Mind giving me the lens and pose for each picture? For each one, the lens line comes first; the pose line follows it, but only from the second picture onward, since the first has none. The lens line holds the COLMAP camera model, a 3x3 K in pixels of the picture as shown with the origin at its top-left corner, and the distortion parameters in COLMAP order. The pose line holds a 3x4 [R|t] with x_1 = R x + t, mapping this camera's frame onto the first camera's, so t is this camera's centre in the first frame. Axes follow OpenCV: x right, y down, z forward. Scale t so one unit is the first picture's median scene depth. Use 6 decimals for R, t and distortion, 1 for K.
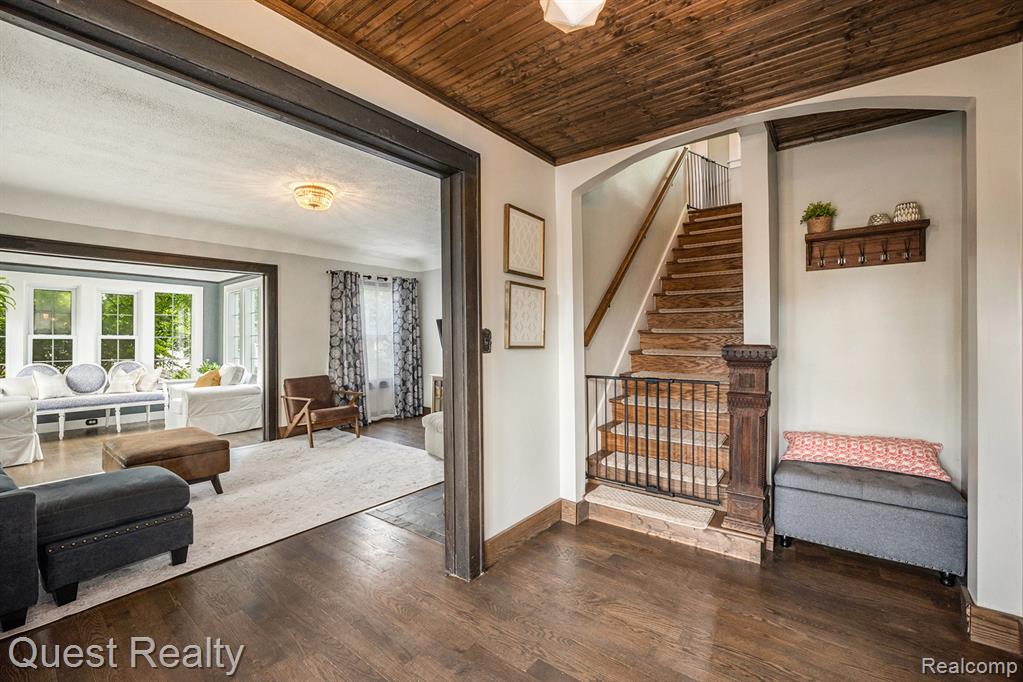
lens RADIAL K [[426.9, 0, 507.8], [0, 426.9, 334.9], [0, 0, 1]] dist [-0.019058, 0.000256]
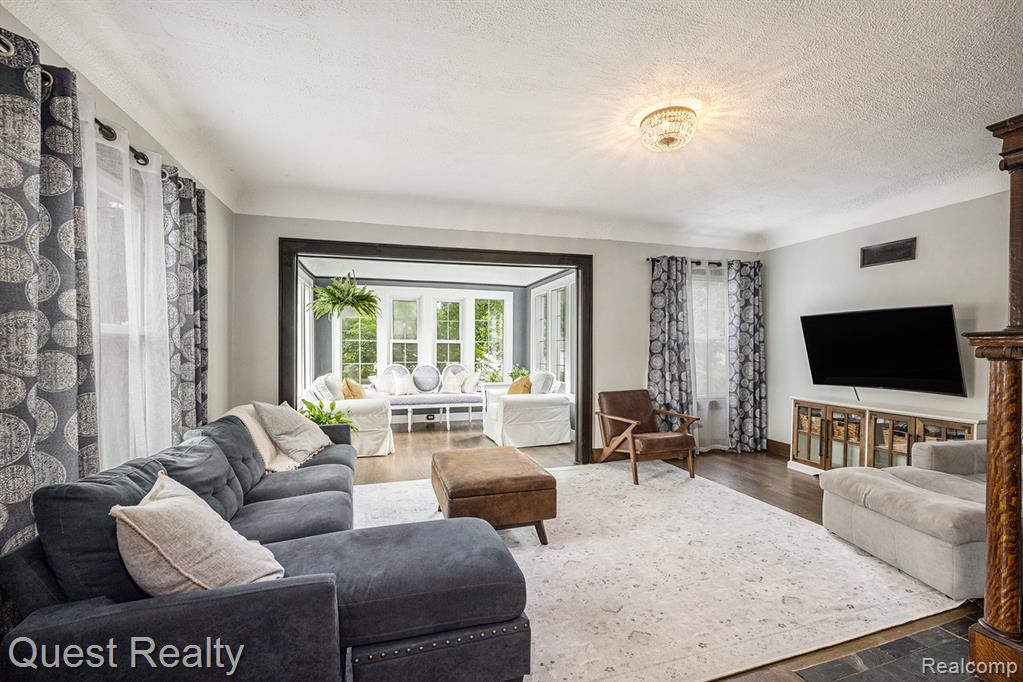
lens RADIAL K [[426.9, 0, 513.5], [0, 426.9, 347.4], [0, 0, 1]] dist [-0.019058, 0.000256]
pose [[0.823359, 0.009724, -0.567437, -0.174160], [-0.001189, 0.999881, 0.015409, 0.003582], [0.567519, -0.012013, 0.823273, 0.199175]]
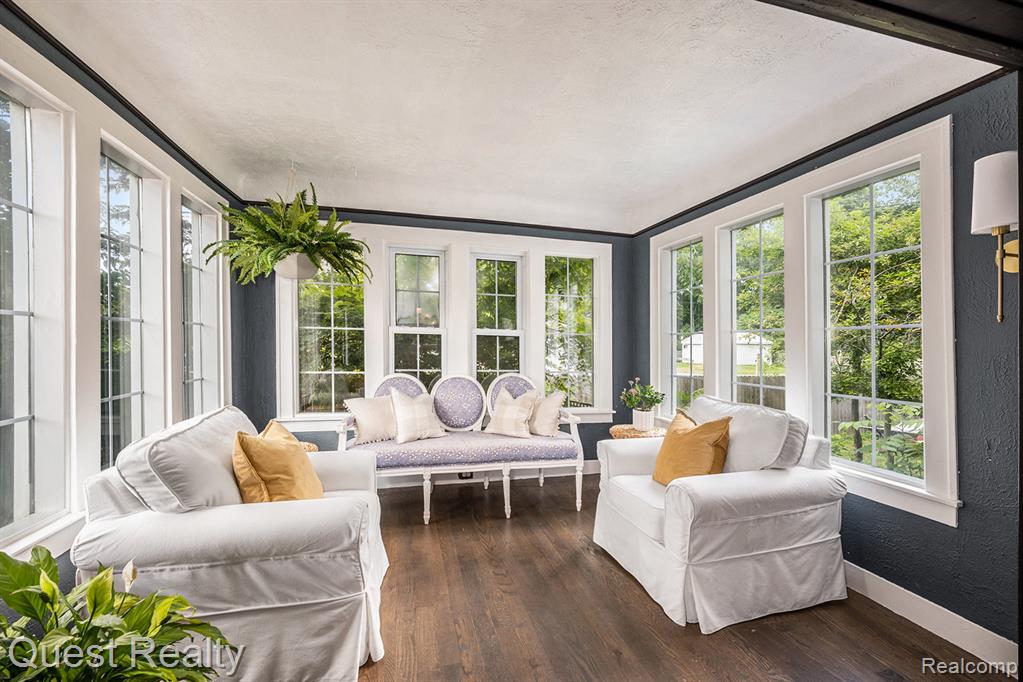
lens RADIAL K [[426.9, 0, 509.3], [0, 426.9, 345.1], [0, 0, 1]] dist [-0.019058, 0.000256]
pose [[0.797443, 0.022260, -0.602984, -0.612057], [-0.008578, 0.999637, 0.025559, 0.009188], [0.603334, -0.015209, 0.797344, 0.586850]]
